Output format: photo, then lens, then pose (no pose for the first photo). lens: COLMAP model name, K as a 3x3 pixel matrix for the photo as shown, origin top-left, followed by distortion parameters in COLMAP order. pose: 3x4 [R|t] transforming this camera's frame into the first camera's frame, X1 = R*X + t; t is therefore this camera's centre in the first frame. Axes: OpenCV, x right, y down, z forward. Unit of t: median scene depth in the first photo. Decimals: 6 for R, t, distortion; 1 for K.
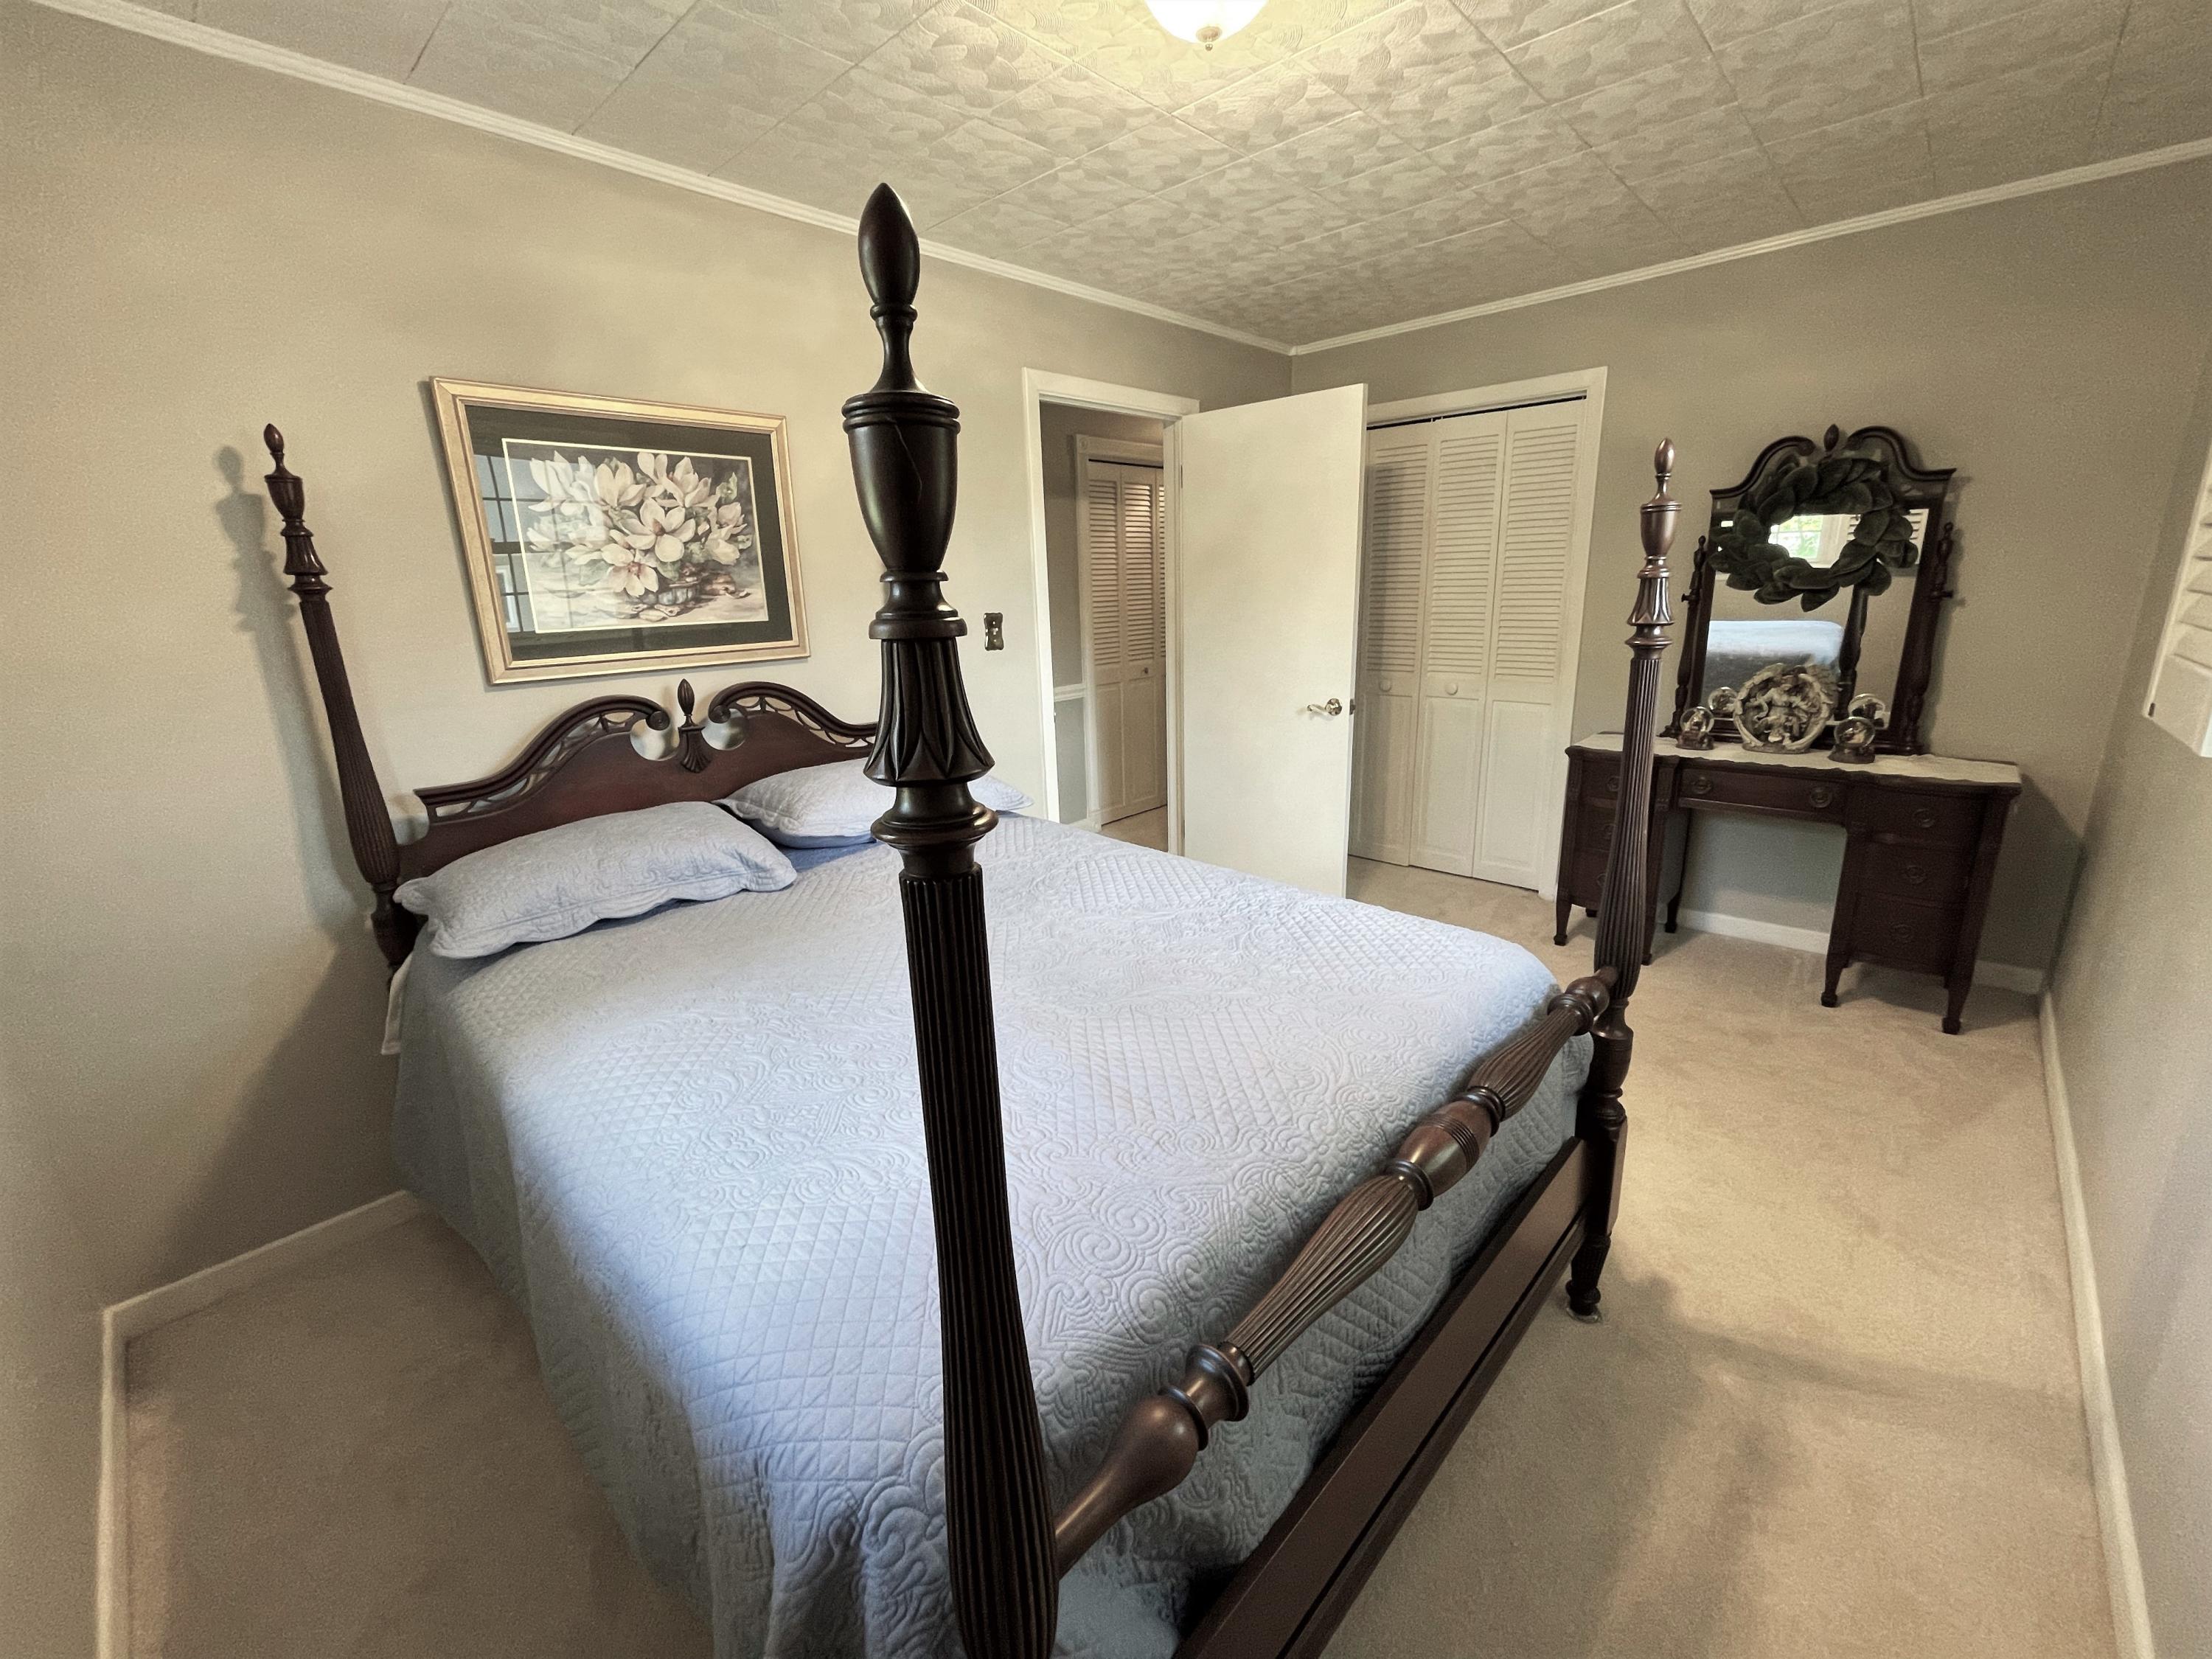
lens RADIAL K [[899.4, 0, 1110.1], [0, 899.4, 820.7], [0, 0, 1]] dist [-0.004026, 0.000395]
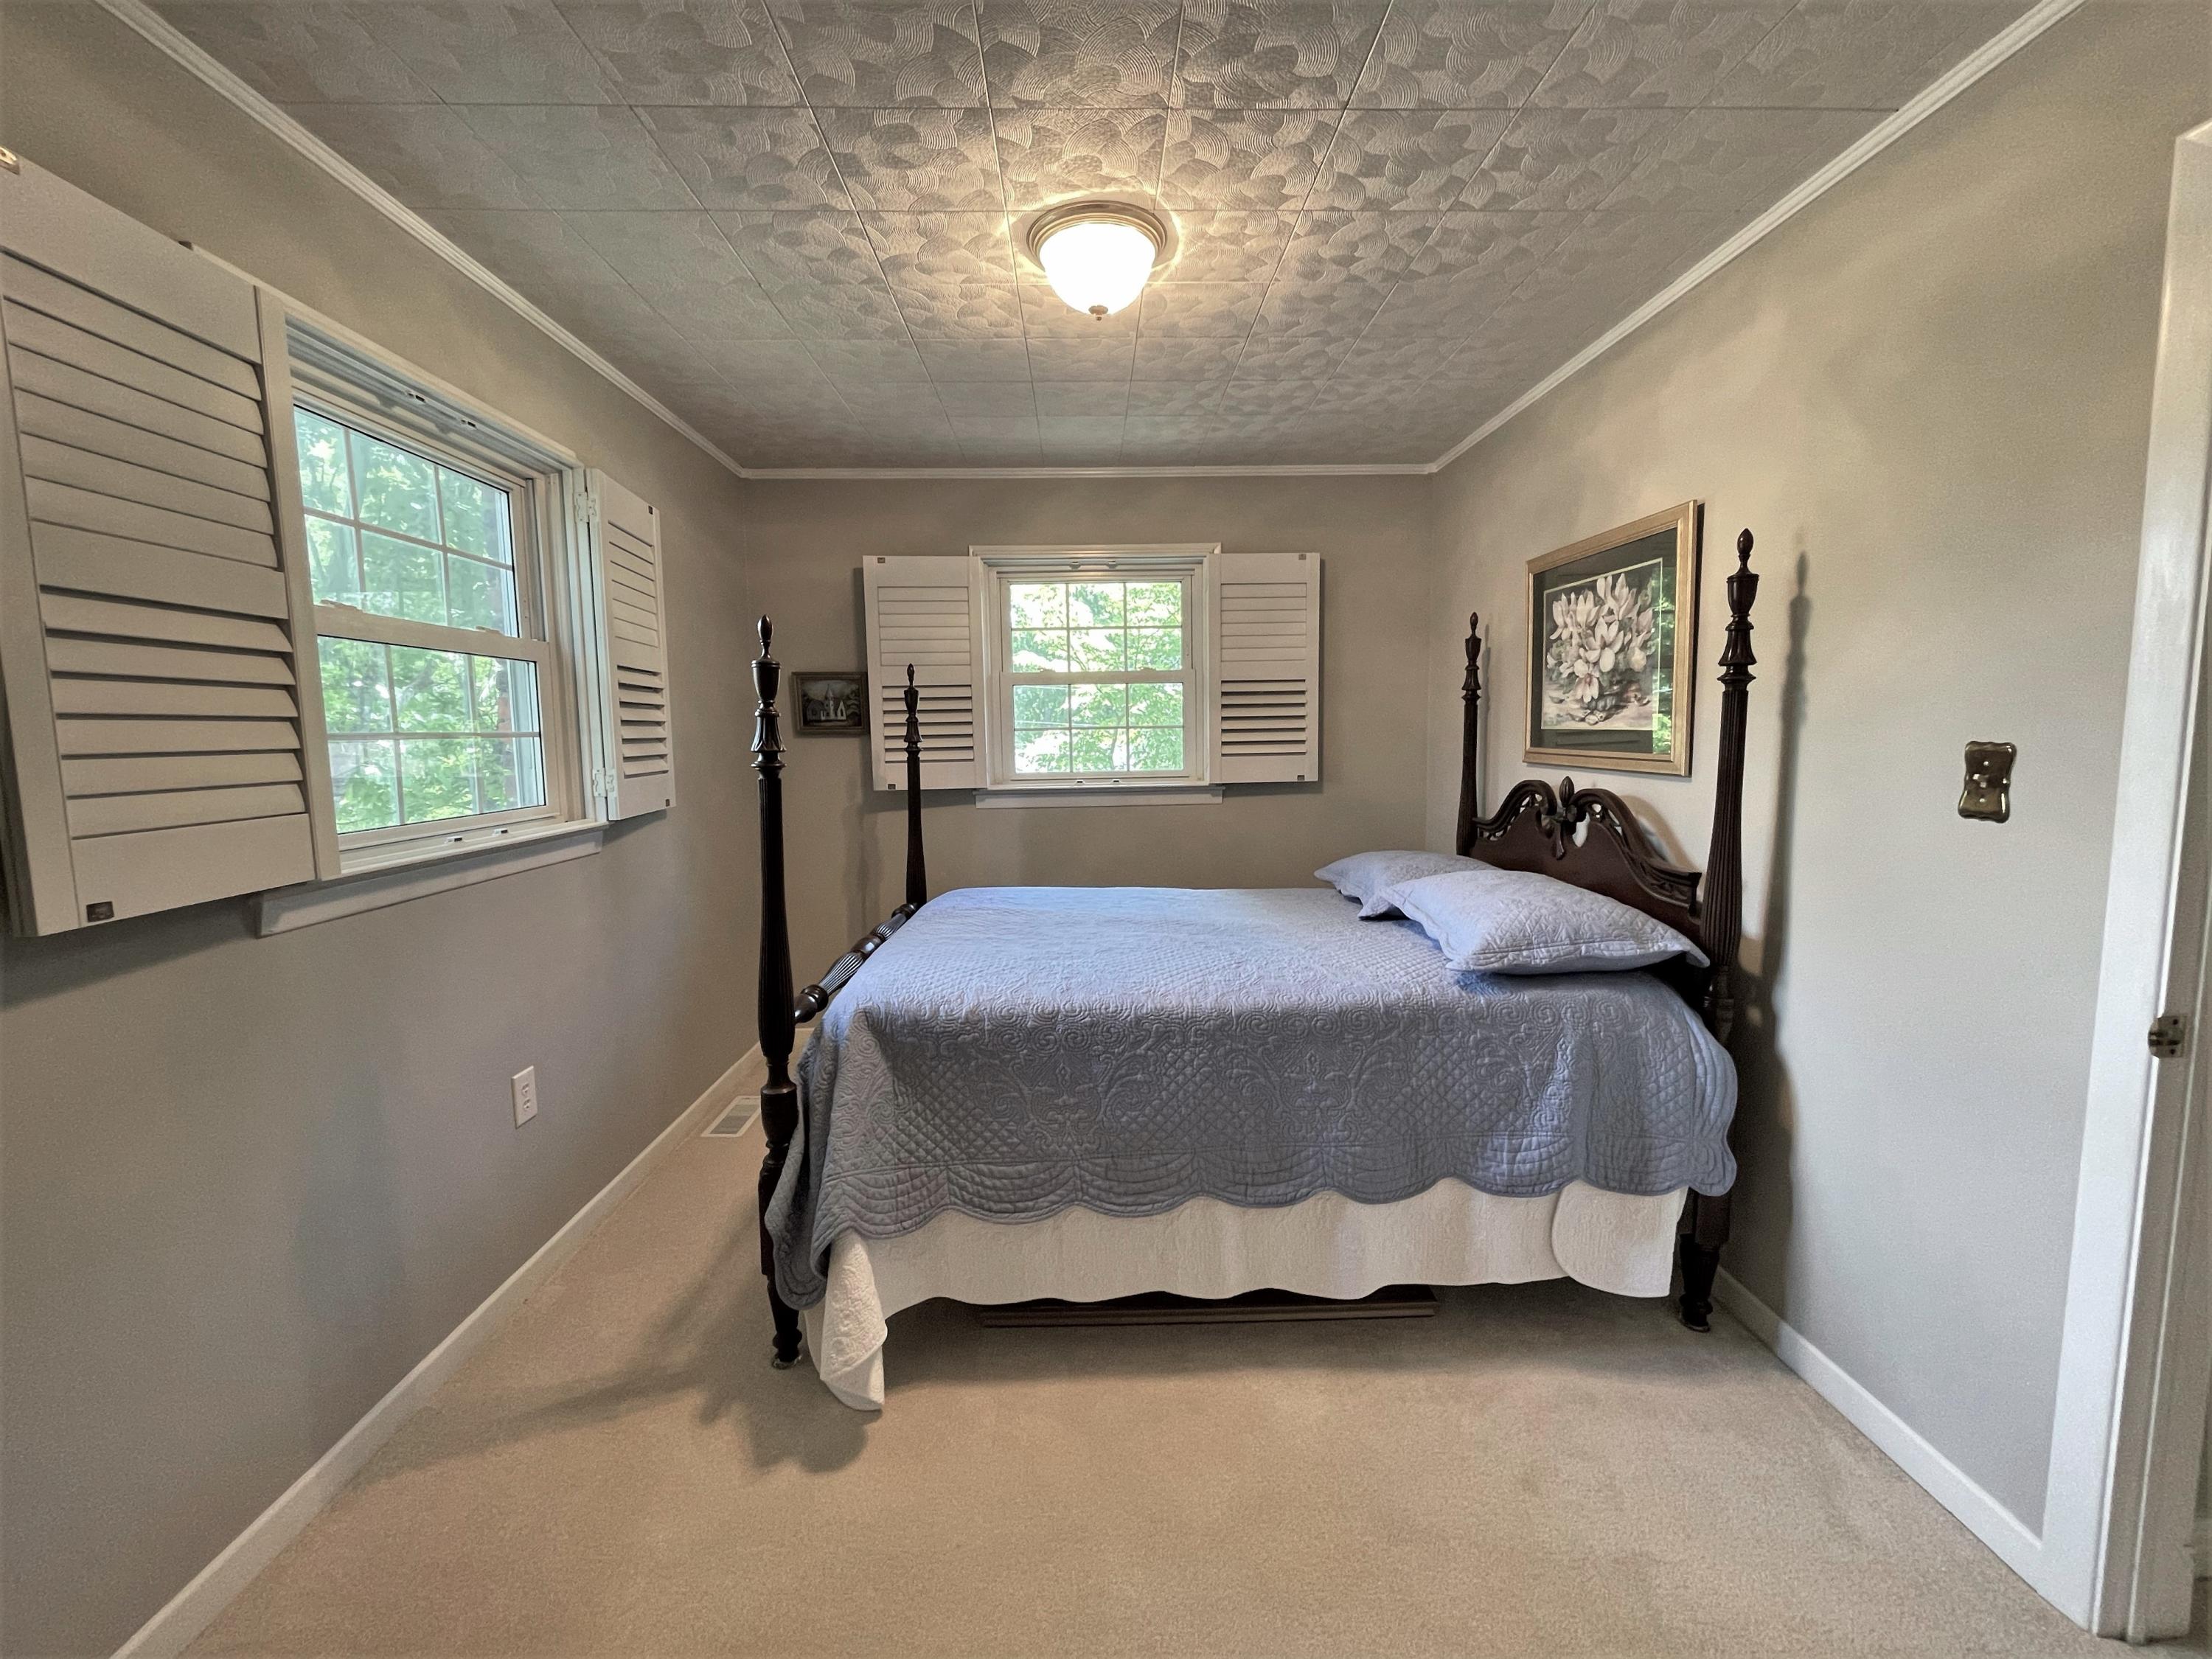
lens RADIAL K [[899.4, 0, 1108.4], [0, 899.4, 820.6], [0, 0, 1]] dist [-0.004026, 0.000395]
pose [[-0.705435, 0.119258, -0.698669, 0.717092], [-0.142323, 0.941831, 0.304465, -0.367125], [0.694338, 0.314217, -0.647427, 1.353826]]
